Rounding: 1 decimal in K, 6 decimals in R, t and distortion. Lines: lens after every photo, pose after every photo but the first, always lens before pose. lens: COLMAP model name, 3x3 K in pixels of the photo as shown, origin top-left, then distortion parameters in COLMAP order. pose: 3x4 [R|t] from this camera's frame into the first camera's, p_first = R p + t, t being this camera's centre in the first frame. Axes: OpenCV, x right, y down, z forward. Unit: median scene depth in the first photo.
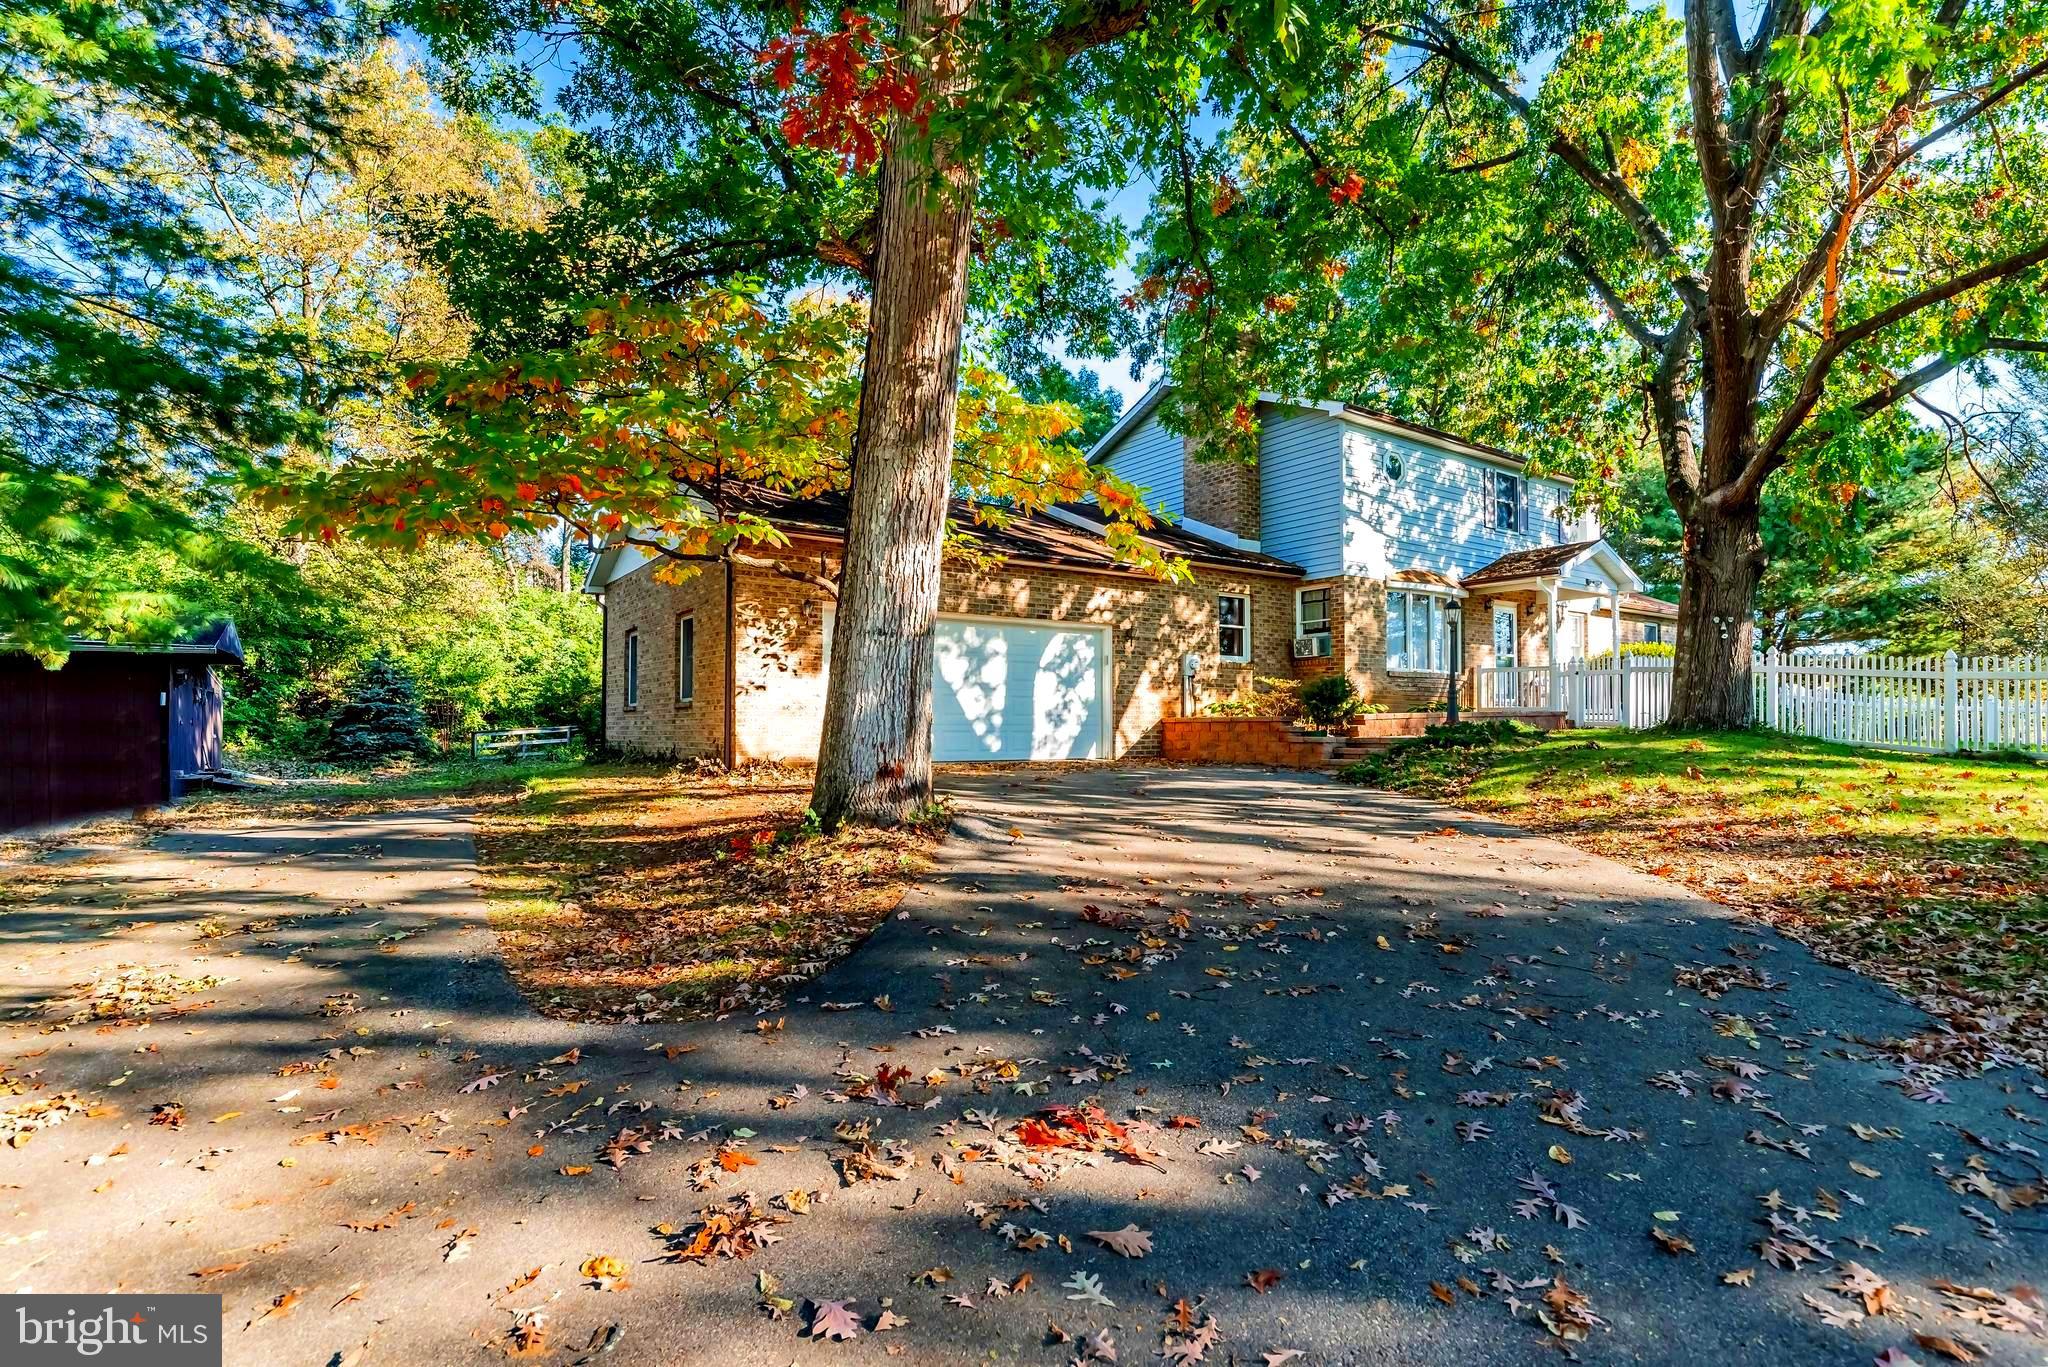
lens RADIAL K [[1006.5, 0, 1024.1], [0, 1006.5, 691.9], [0, 0, 1]] dist [-0.000303, 0.001314]
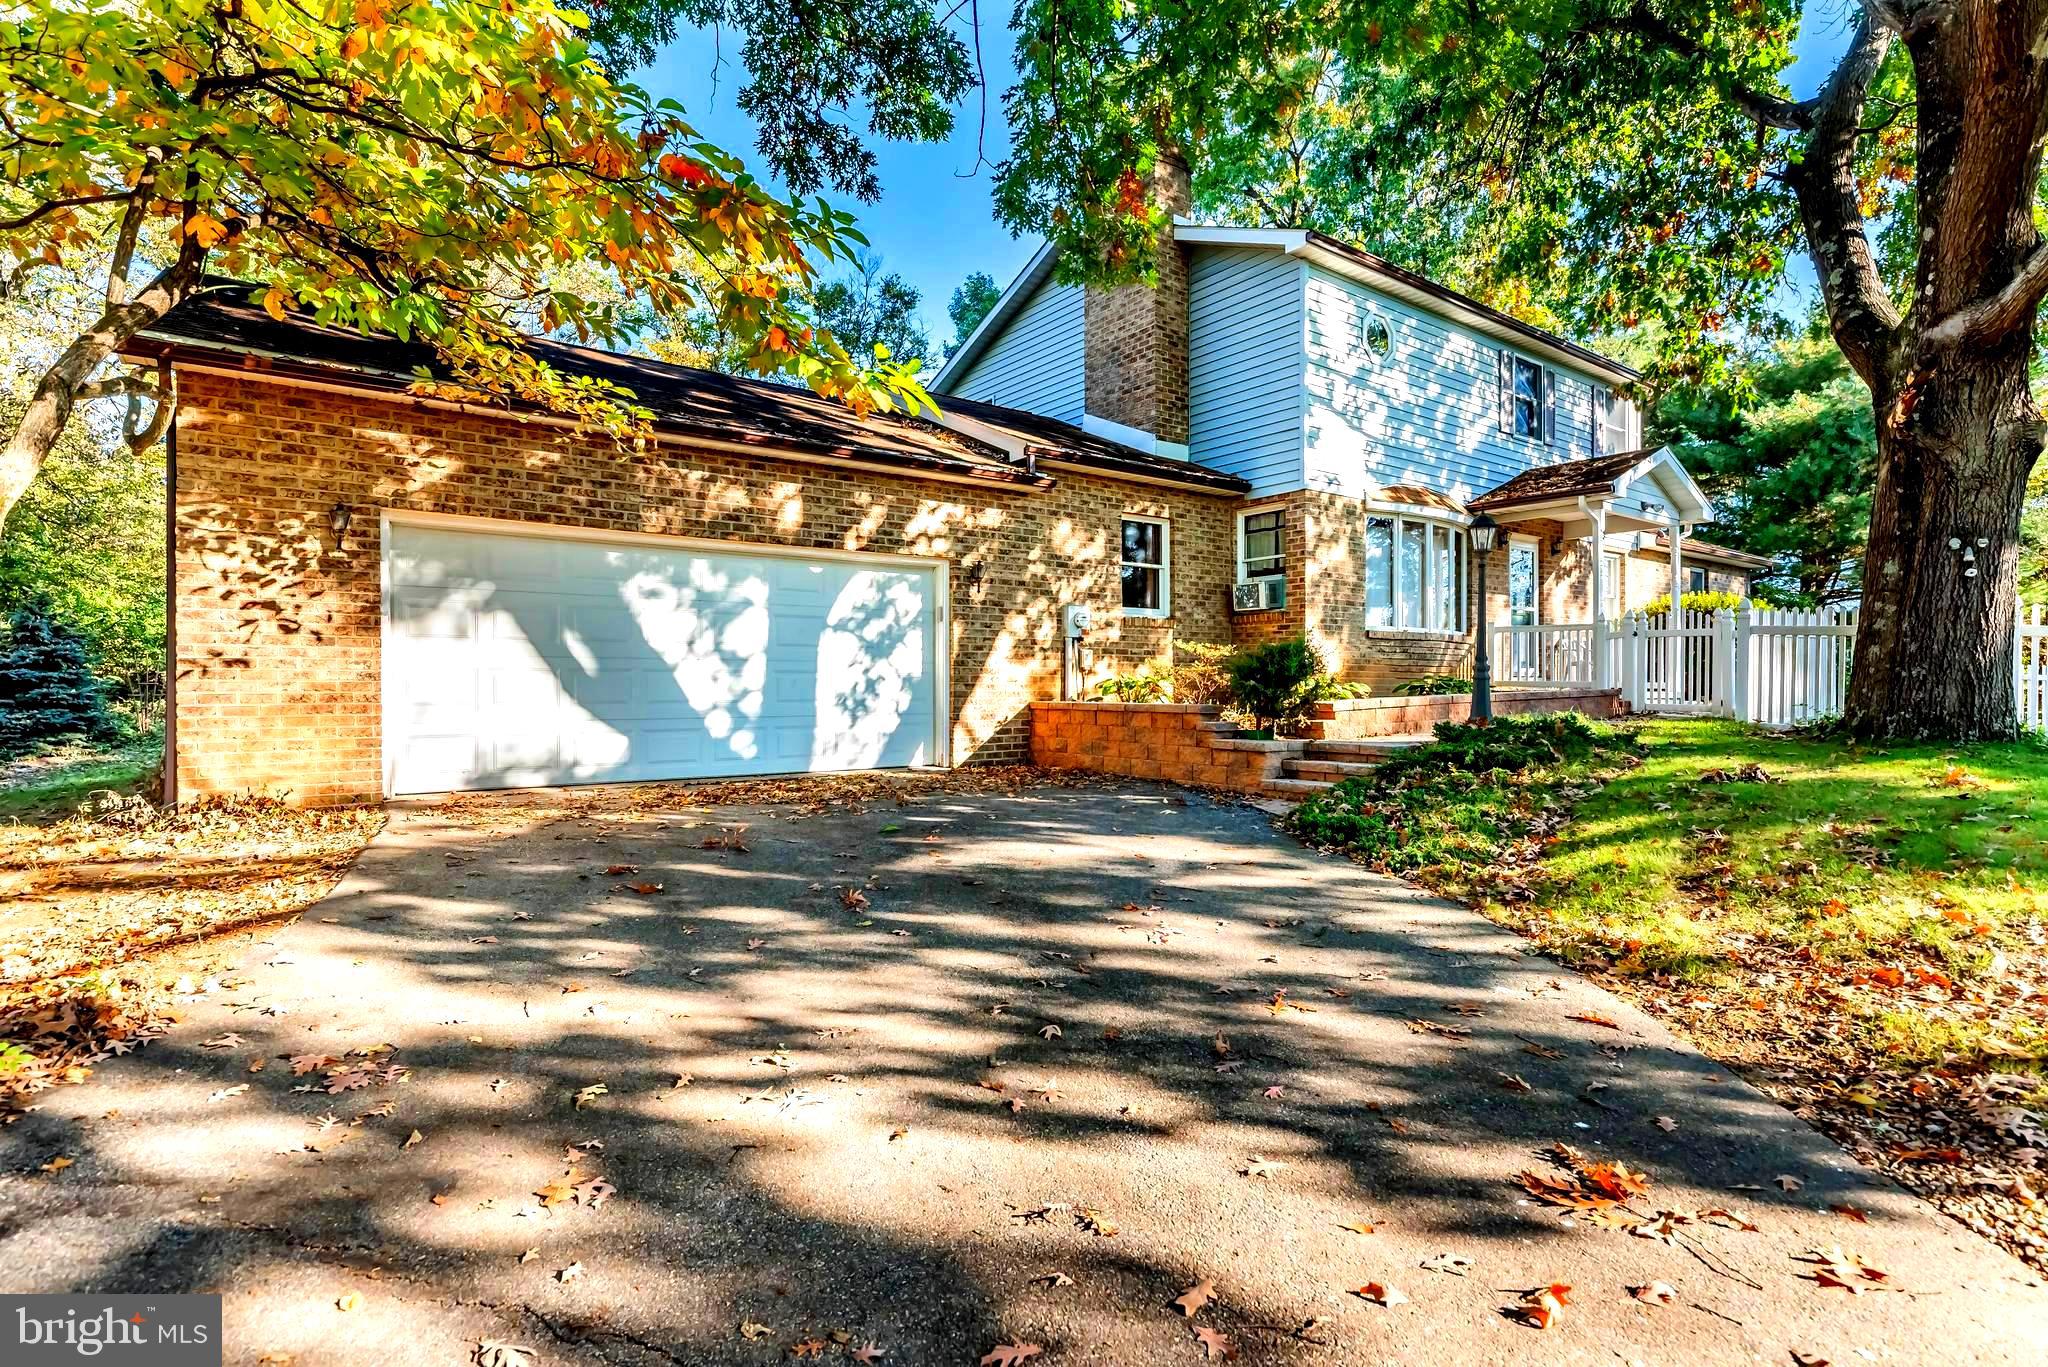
lens RADIAL K [[1006.5, 0, 1024.4], [0, 1006.5, 669.2], [0, 0, 1]] dist [-0.000303, 0.001314]
pose [[0.999579, -0.000090, 0.029004, 0.113775], [-0.000547, 0.999759, 0.021954, -0.010193], [-0.028999, -0.021961, 0.999338, 0.339612]]
